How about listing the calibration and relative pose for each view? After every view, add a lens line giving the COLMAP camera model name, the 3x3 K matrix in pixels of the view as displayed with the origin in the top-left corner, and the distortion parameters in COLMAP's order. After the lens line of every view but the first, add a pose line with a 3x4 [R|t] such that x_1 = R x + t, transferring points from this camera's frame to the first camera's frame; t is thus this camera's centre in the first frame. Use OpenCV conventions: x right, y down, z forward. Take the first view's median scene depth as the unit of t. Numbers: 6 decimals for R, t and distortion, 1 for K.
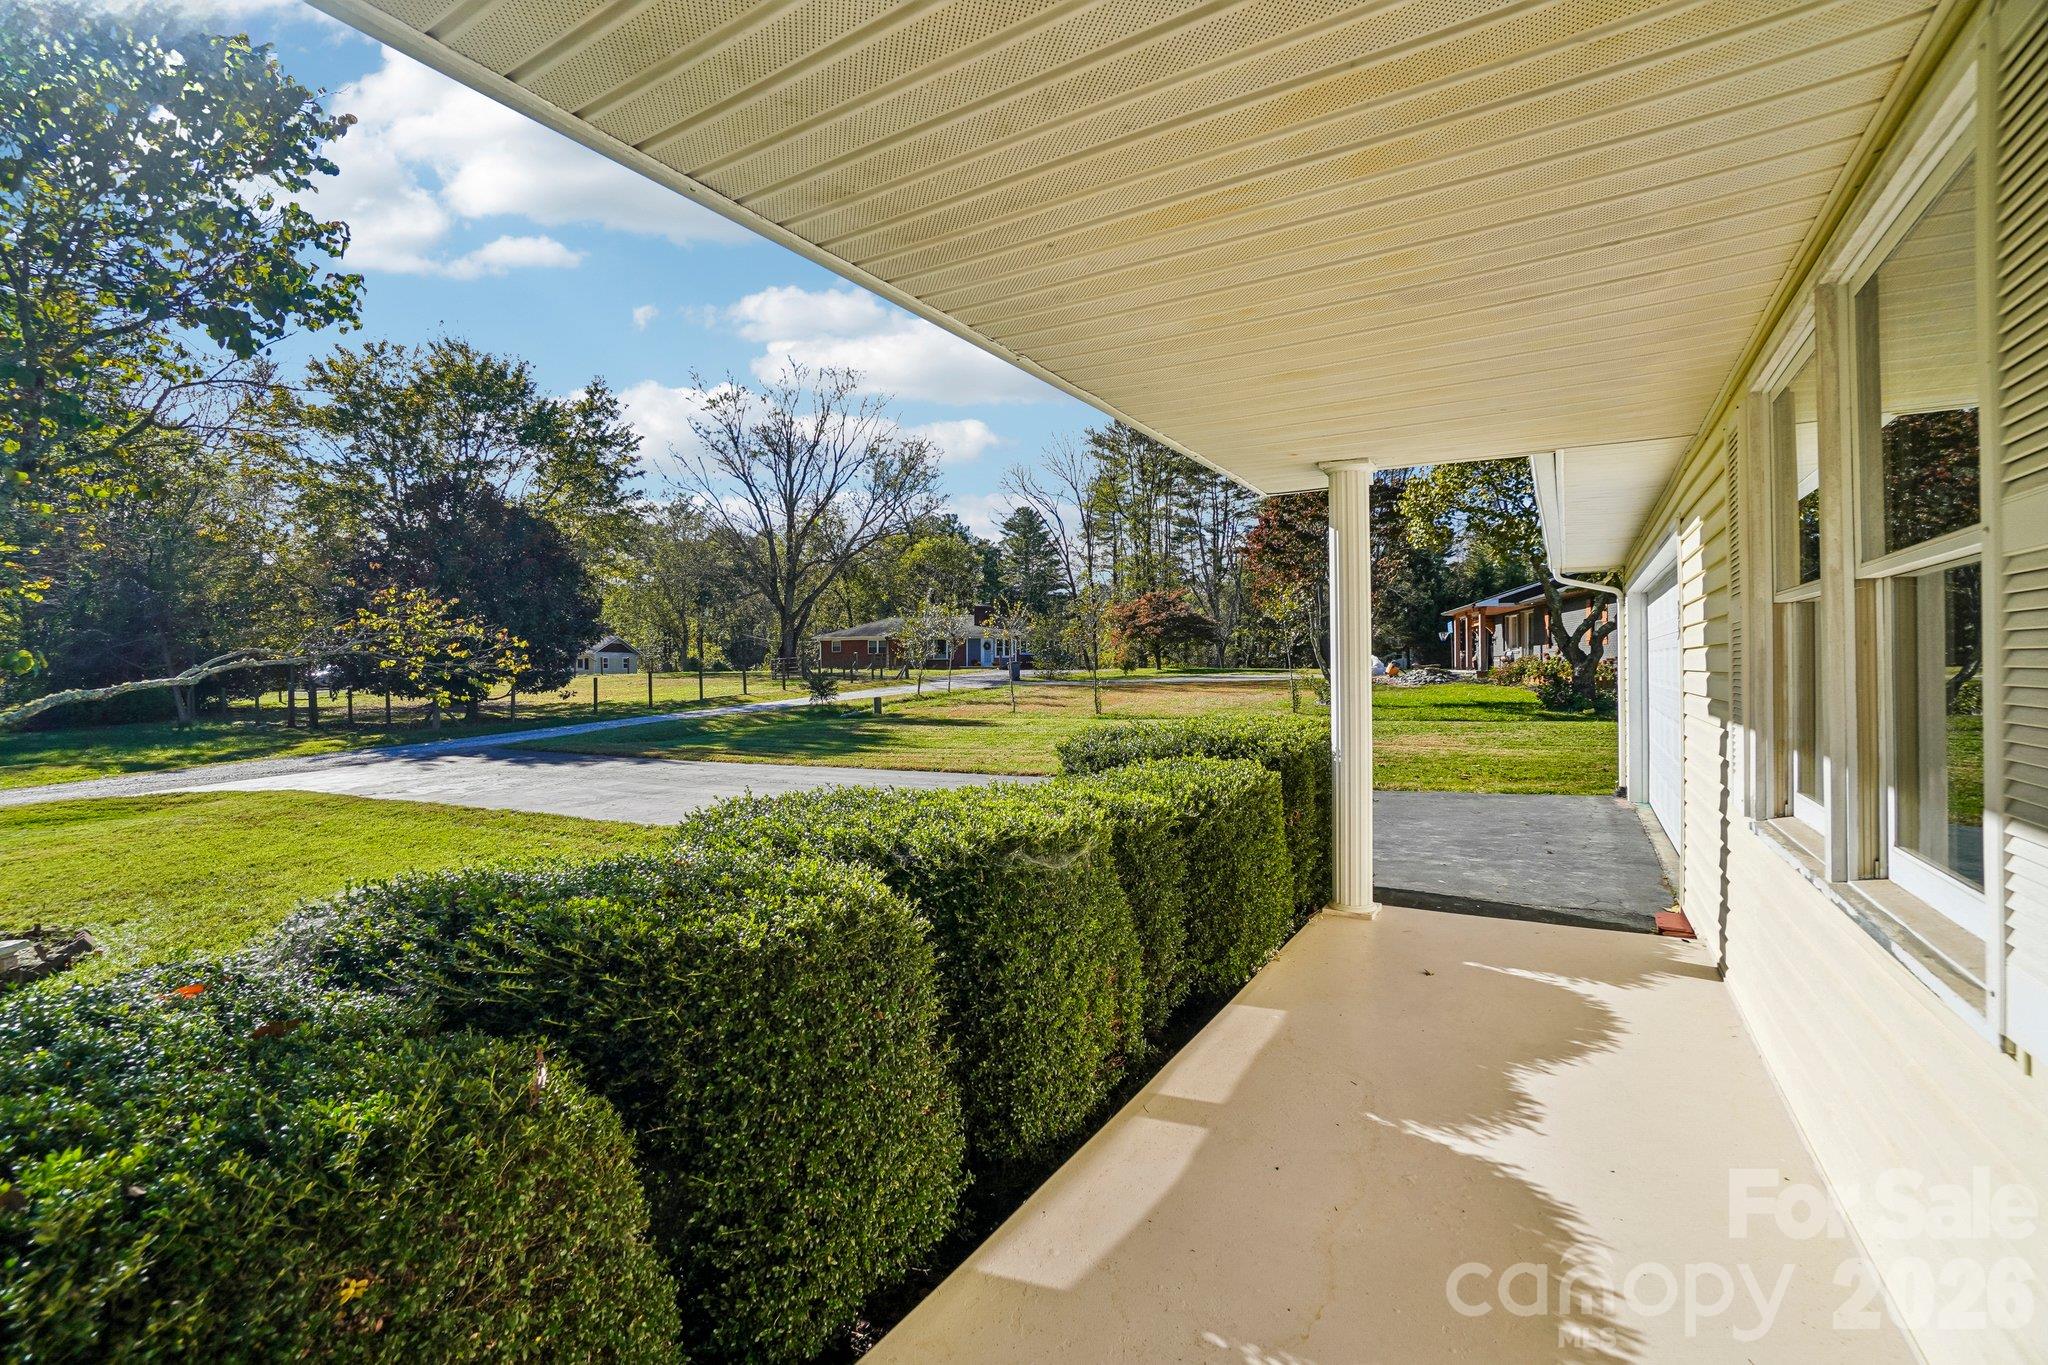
lens RADIAL K [[905.6, 0, 1016.8], [0, 905.6, 667.6], [0, 0, 1]] dist [-0.059022, 0.020264]
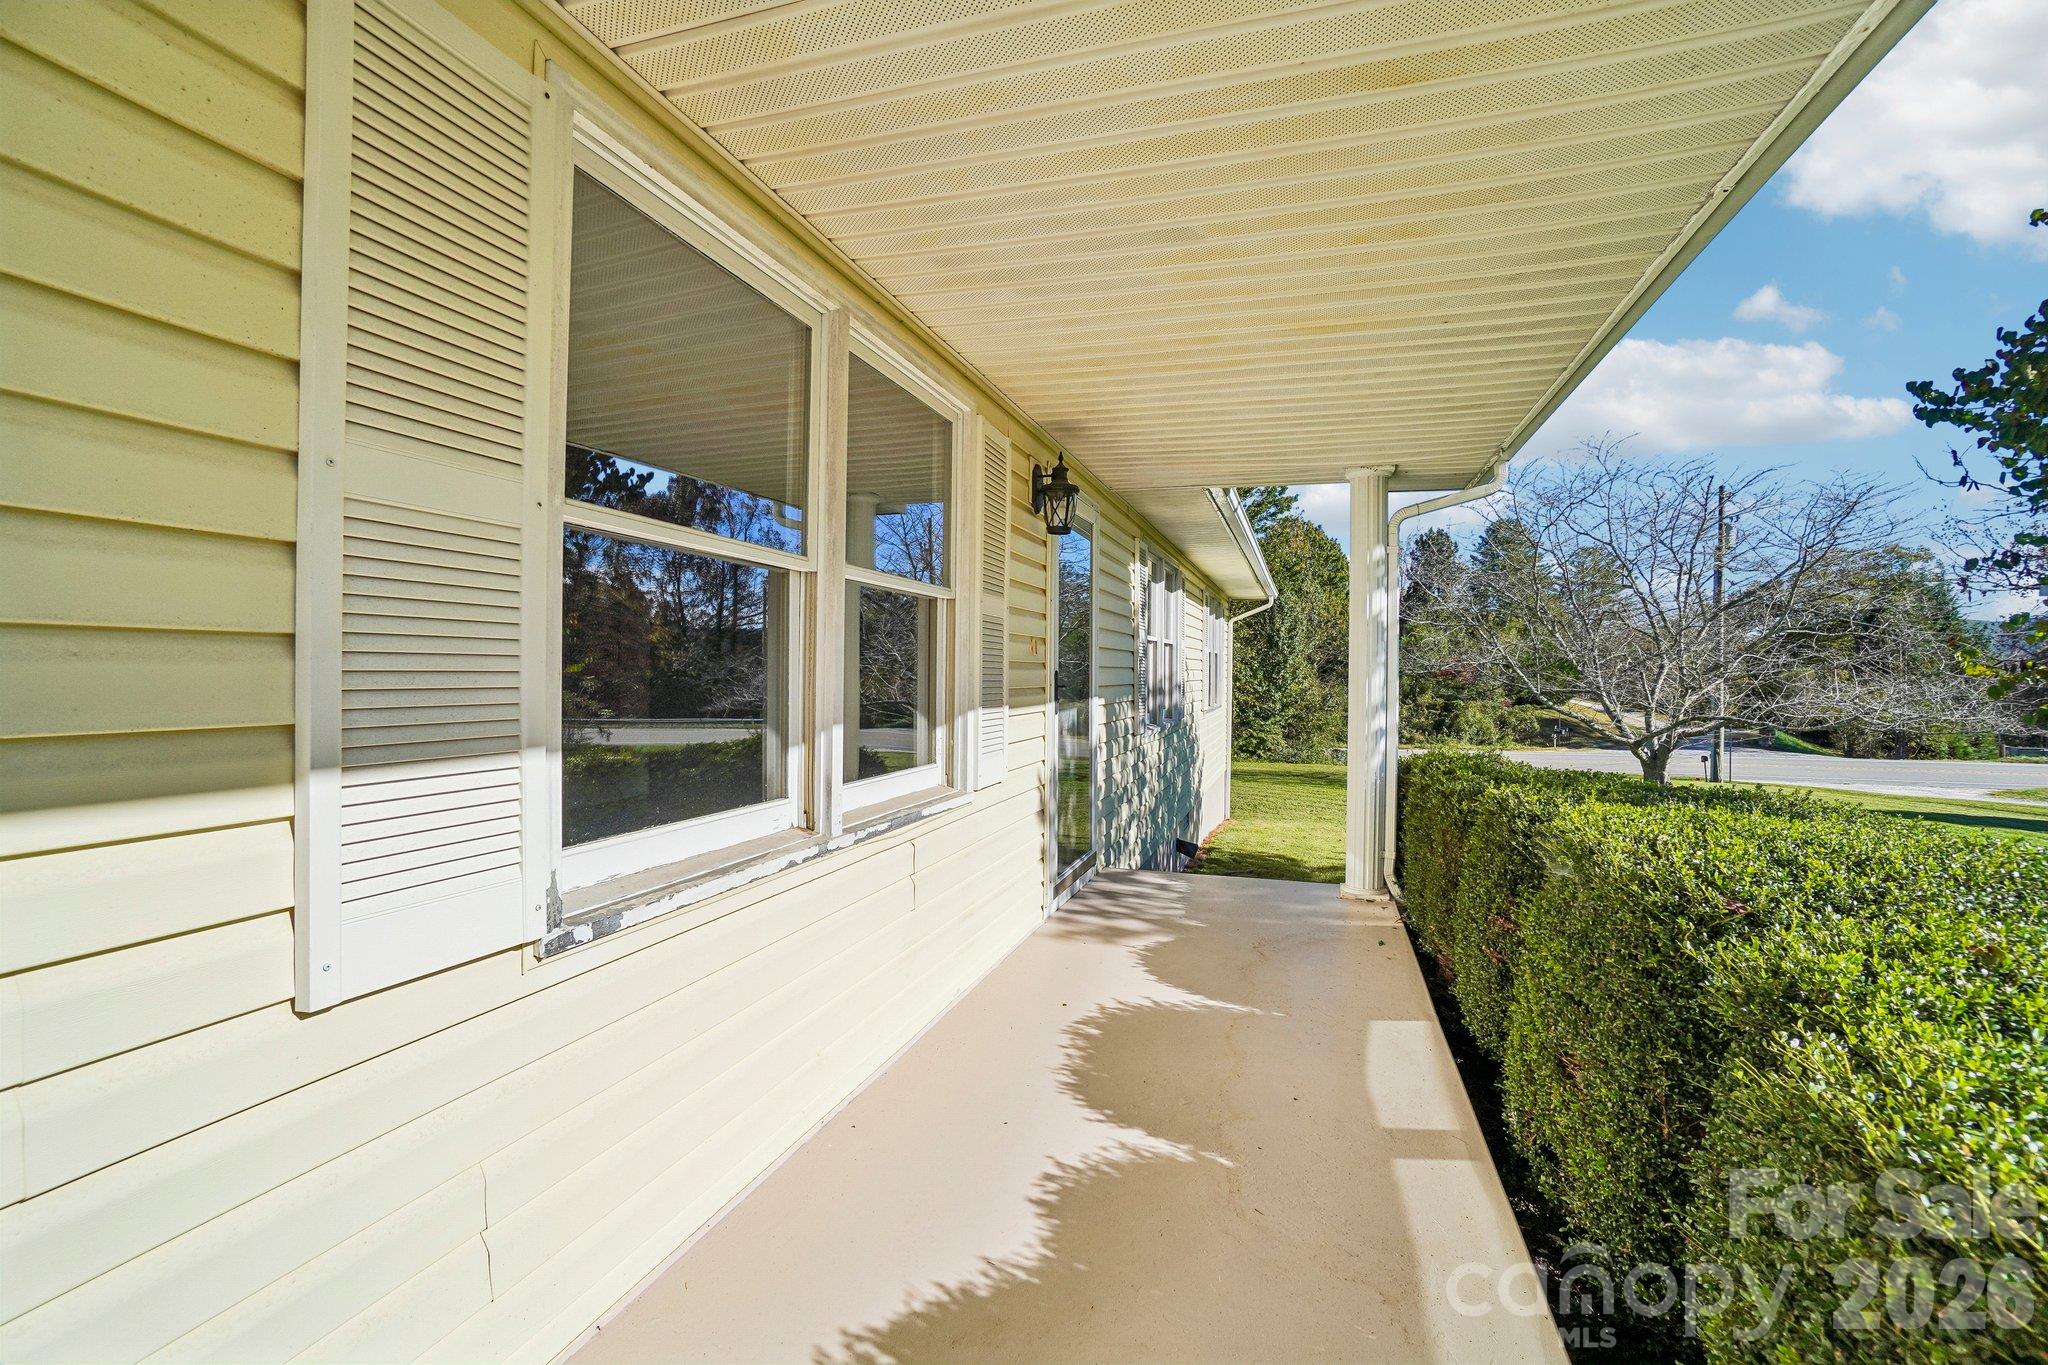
lens RADIAL K [[905.6, 0, 1023.7], [0, 905.6, 680.1], [0, 0, 1]] dist [-0.059022, 0.020264]
pose [[-0.969992, -0.004424, -0.243095, 0.827766], [-0.007286, 0.999914, 0.010876, 0.023185], [0.243026, 0.012321, -0.969941, 1.835234]]
